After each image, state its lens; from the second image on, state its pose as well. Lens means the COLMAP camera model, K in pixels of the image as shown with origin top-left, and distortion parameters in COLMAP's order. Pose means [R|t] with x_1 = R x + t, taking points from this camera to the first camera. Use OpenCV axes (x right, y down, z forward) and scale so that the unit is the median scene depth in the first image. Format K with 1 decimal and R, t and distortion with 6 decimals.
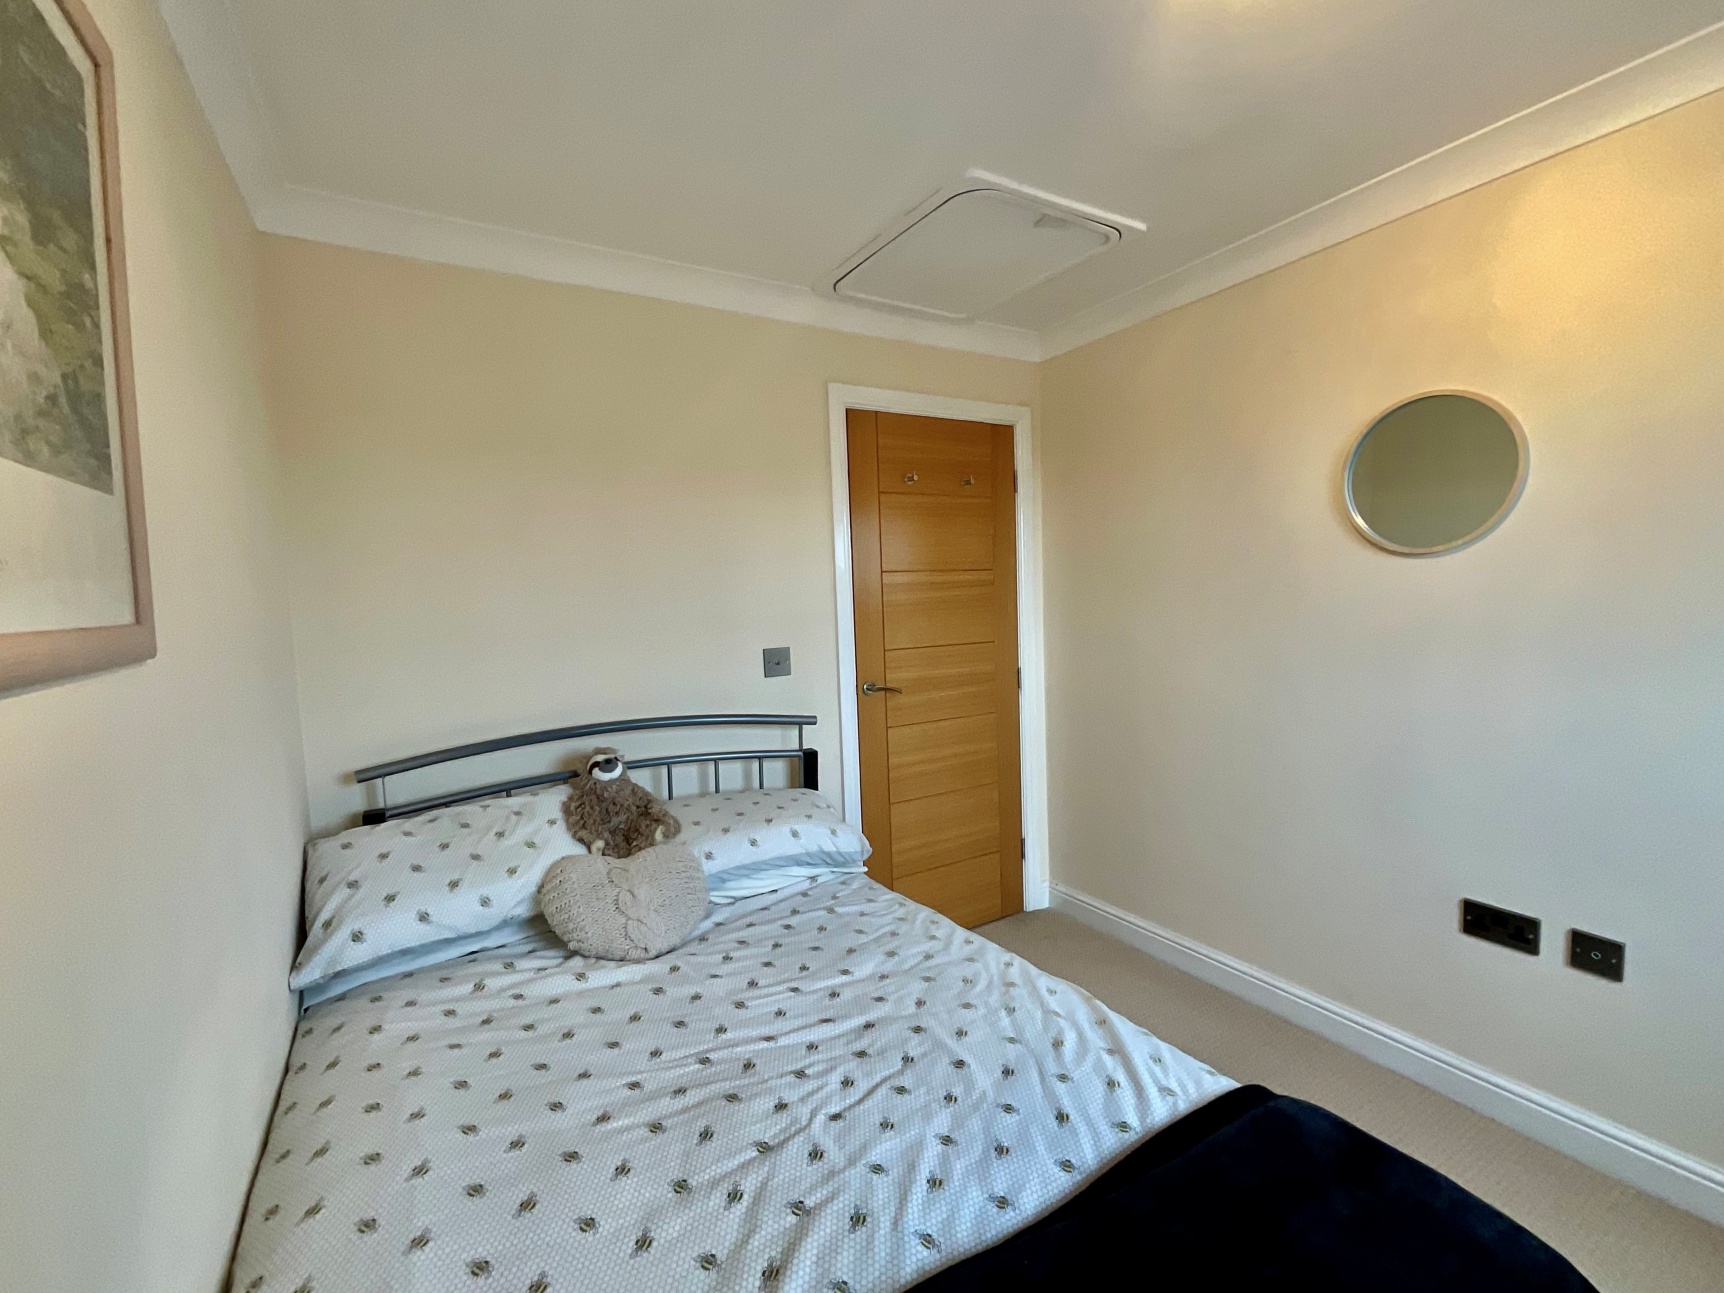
lens RADIAL K [[742.1, 0, 863.7], [0, 742.1, 639.4], [0, 0, 1]] dist [-0.001221, 0.000542]
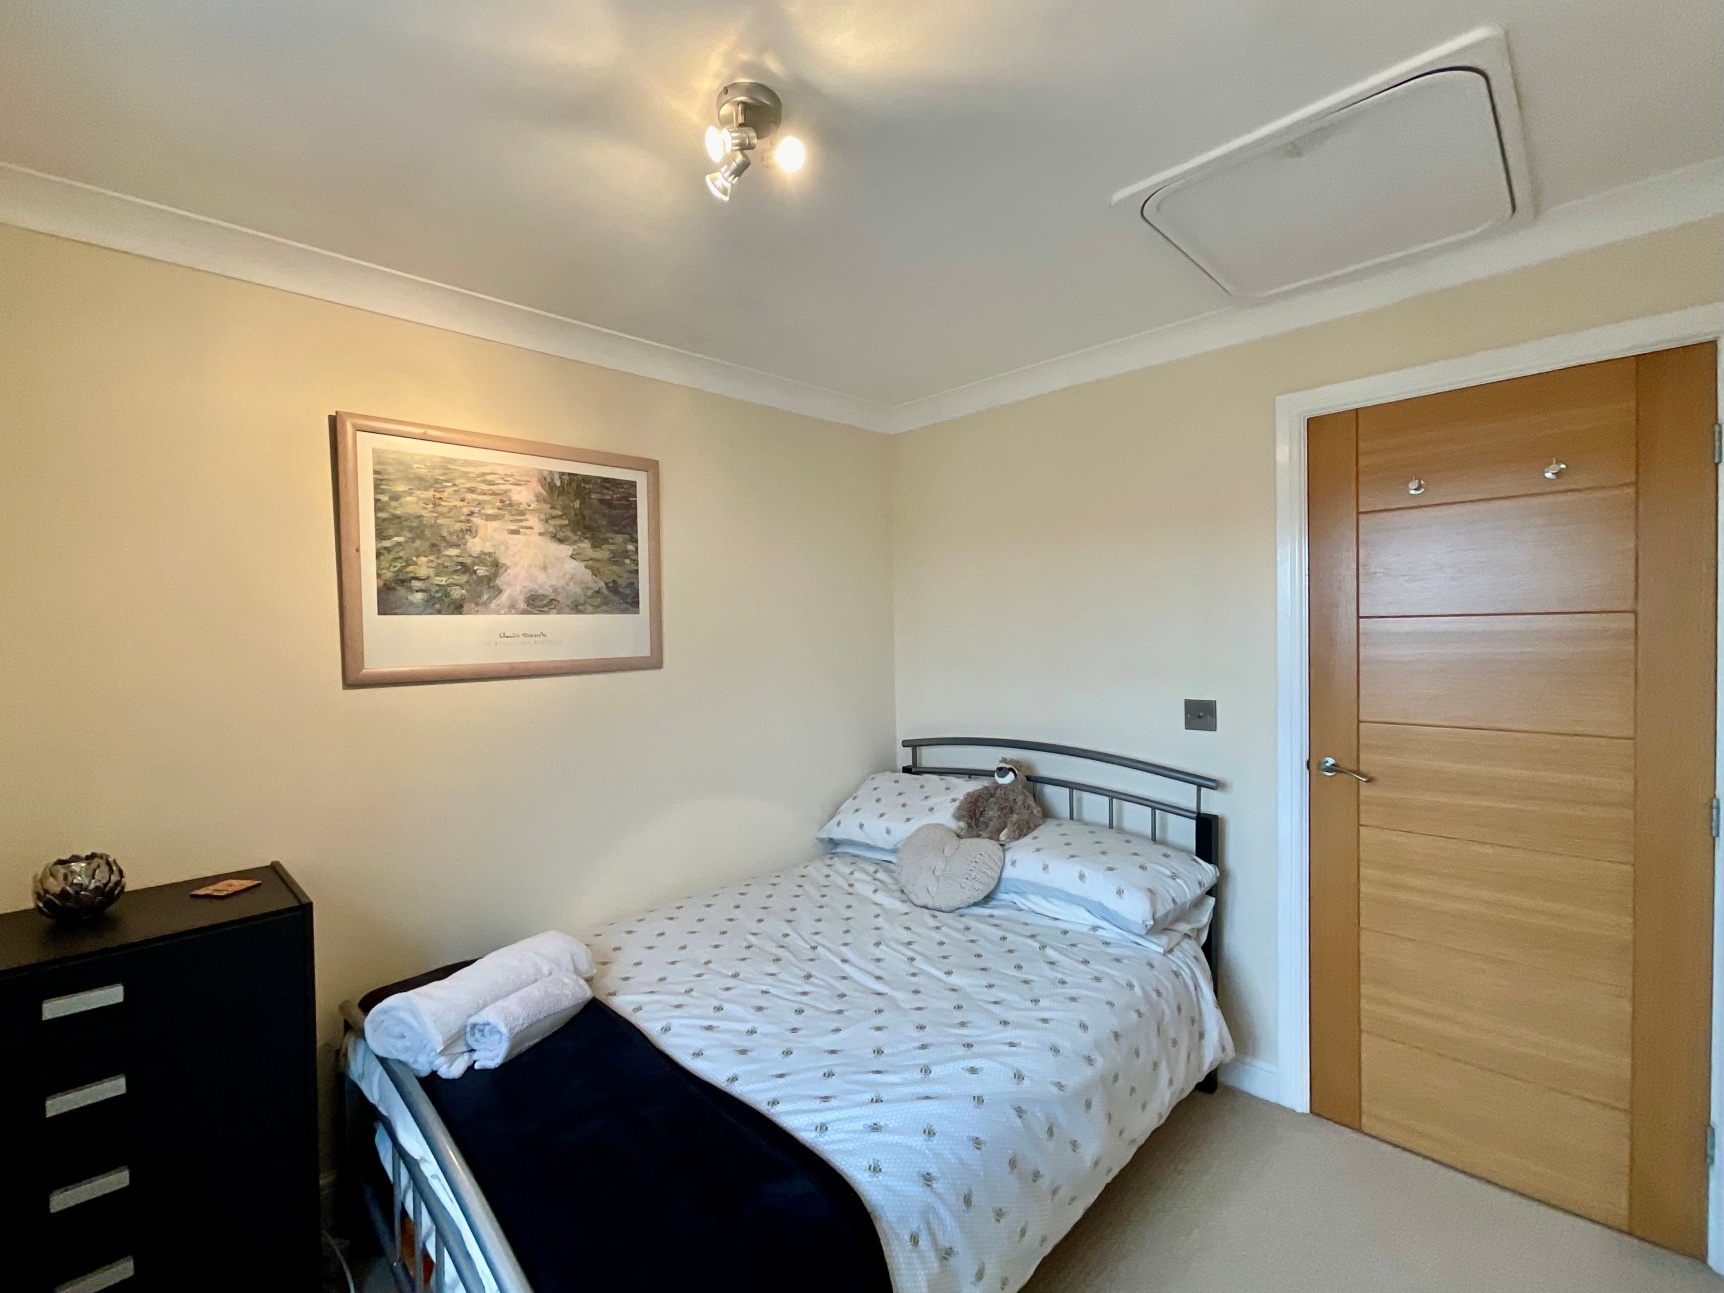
lens RADIAL K [[742.1, 0, 863.7], [0, 742.1, 639.4], [0, 0, 1]] dist [-0.001221, 0.000542]
pose [[0.261934, 0.040833, -0.964222, 1.030574], [-0.051514, 0.998272, 0.028281, -0.106683], [0.963710, 0.042263, 0.263584, 0.519571]]
